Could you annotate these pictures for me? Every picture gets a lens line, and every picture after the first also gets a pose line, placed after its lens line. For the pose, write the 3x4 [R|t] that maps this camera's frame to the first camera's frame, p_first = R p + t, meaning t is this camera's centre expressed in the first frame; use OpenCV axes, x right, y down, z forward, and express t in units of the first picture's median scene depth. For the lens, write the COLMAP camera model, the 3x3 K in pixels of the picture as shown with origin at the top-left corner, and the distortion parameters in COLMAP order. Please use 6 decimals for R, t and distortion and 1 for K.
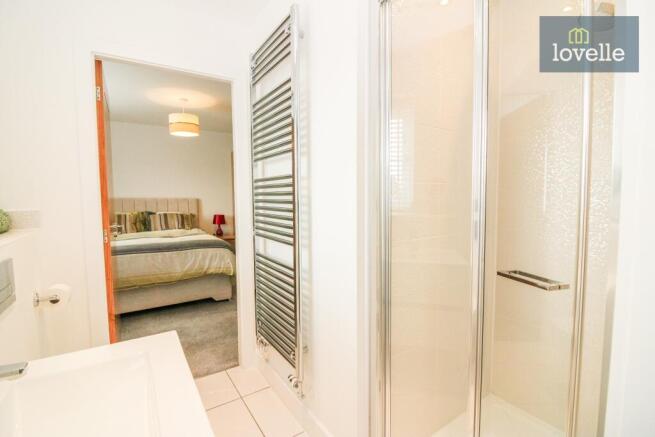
lens RADIAL K [[302.2, 0, 328.7], [0, 302.2, 215.5], [0, 0, 1]] dist [-0.017461, -0.001759]
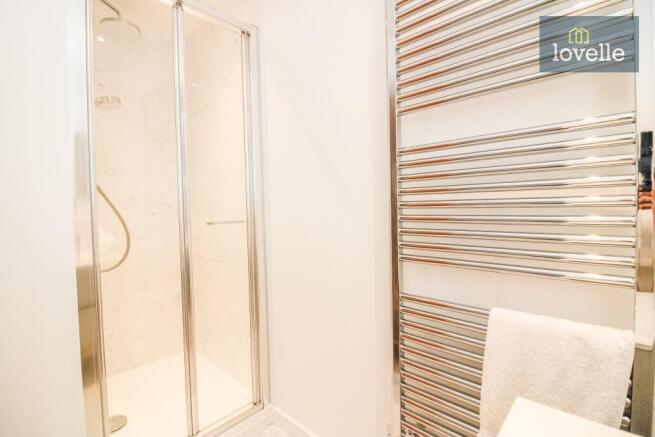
lens RADIAL K [[302.2, 0, 326.5], [0, 302.2, 217.1], [0, 0, 1]] dist [-0.017461, -0.001759]
pose [[0.973975, -0.023138, 0.225473, -0.489019], [0.029029, 0.999317, -0.022847, 0.004530], [-0.224791, 0.028797, 0.973981, 0.535112]]
